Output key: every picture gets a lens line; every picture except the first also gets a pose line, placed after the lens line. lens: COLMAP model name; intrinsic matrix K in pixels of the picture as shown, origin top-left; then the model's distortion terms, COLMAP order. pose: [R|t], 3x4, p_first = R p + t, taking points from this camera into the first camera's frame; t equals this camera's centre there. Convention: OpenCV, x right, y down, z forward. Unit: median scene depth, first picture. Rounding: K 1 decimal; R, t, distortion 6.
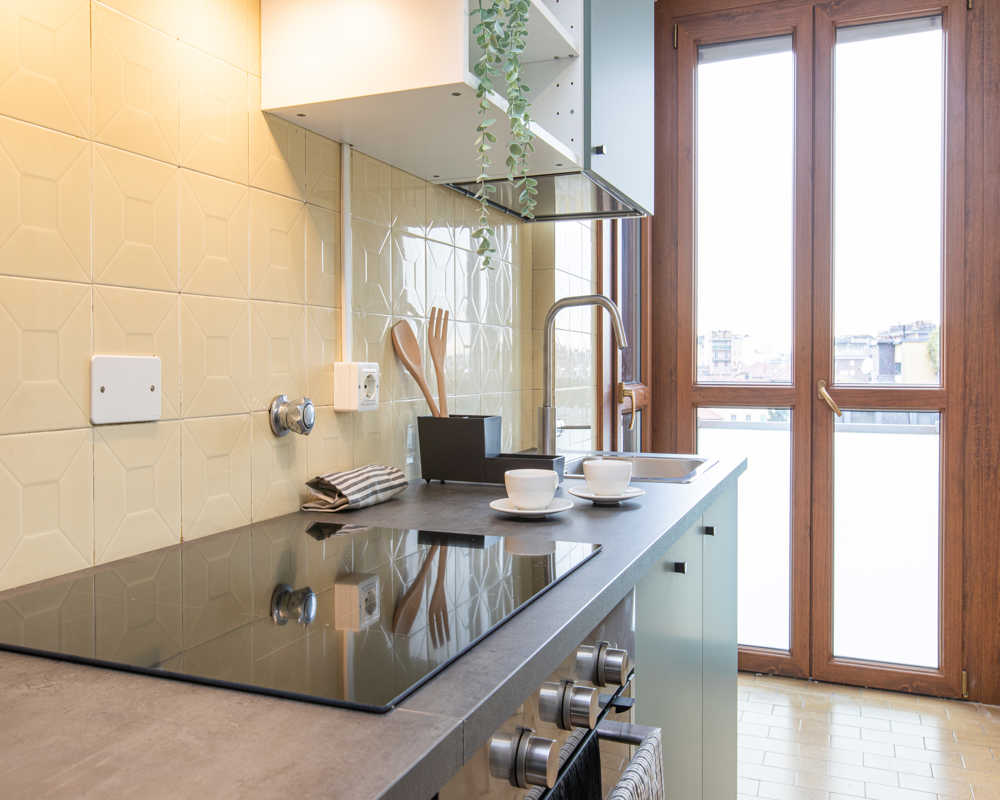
lens RADIAL K [[867.1, 0, 502.7], [0, 867.1, 374.6], [0, 0, 1]] dist [-0.001256, 0.003220]
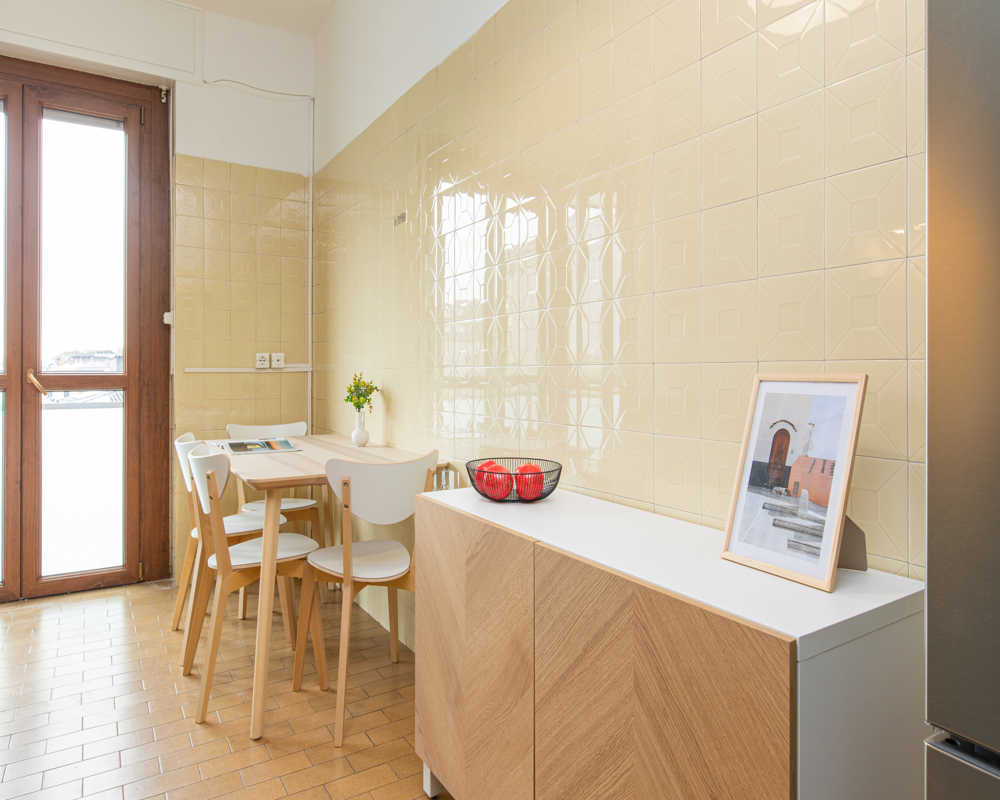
lens RADIAL K [[647.7, 0, 496.2], [0, 647.7, 370.4], [0, 0, 1]] dist [-0.001738, -0.000501]
pose [[0.584688, 0.002693, 0.811254, -0.018645], [0.010420, 0.999887, -0.010829, 0.030876], [-0.811191, 0.014784, 0.584594, -0.172693]]
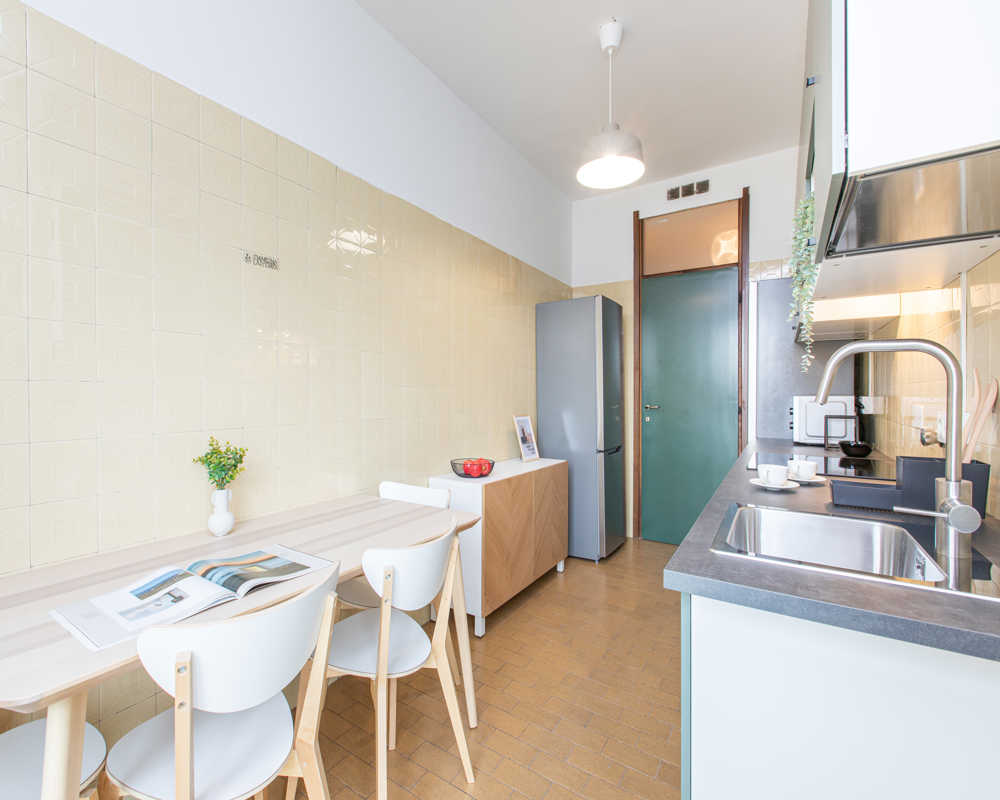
lens RADIAL K [[445.5, 0, 490.8], [0, 445.5, 397.5], [0, 0, 1]] dist [0.000811, -0.000748]
pose [[-0.980786, 0.000878, 0.195087, 0.236975], [0.004303, 0.999844, 0.017134, -0.027448], [-0.195041, 0.017644, -0.980636, 0.929919]]
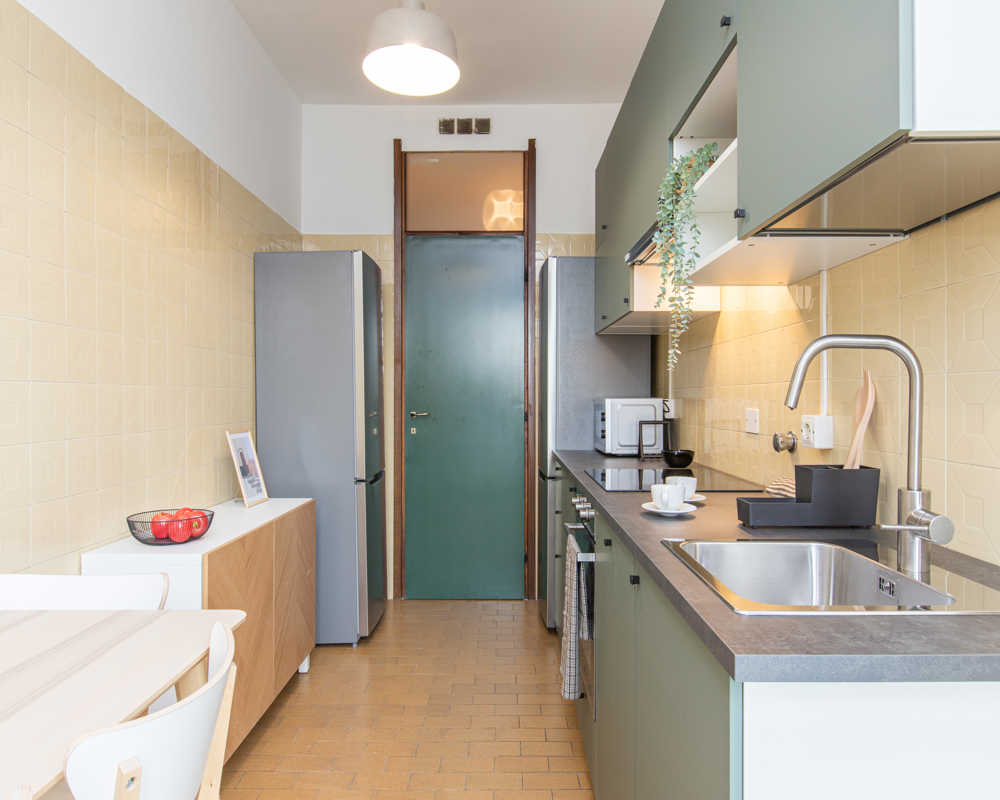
lens RADIAL K [[628.3, 0, 492.9], [0, 628.3, 397.4], [0, 0, 1]] dist [-0.006479, -0.002625]
pose [[-0.932725, 0.001869, -0.360585, 0.353922], [-0.002699, 0.999922, 0.012164, -0.026906], [0.360579, 0.012319, -0.932647, 0.860322]]
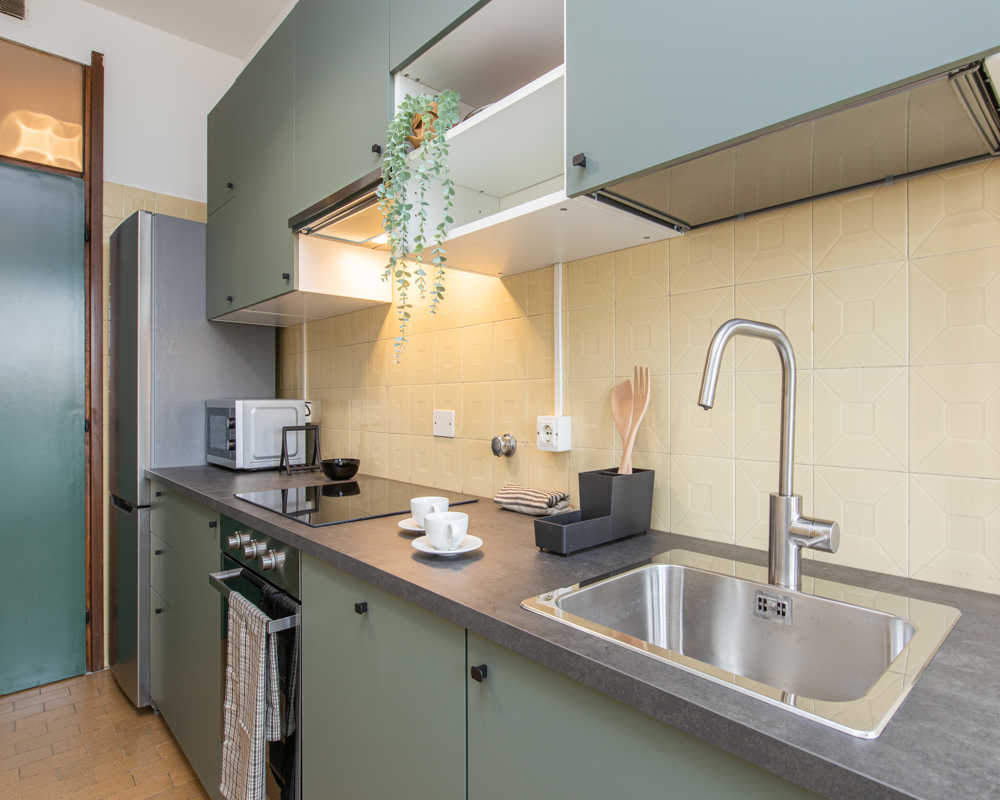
lens RADIAL K [[572.0, 0, 500.0], [0, 572.0, 400.0], [0, 0, 1]] dist [-0.002622, -0.001573]
pose [[-0.429836, 0.002189, -0.902904, 0.337952], [-0.008375, 0.999944, 0.006411, -0.021515], [0.902868, 0.010317, -0.429793, 0.628620]]
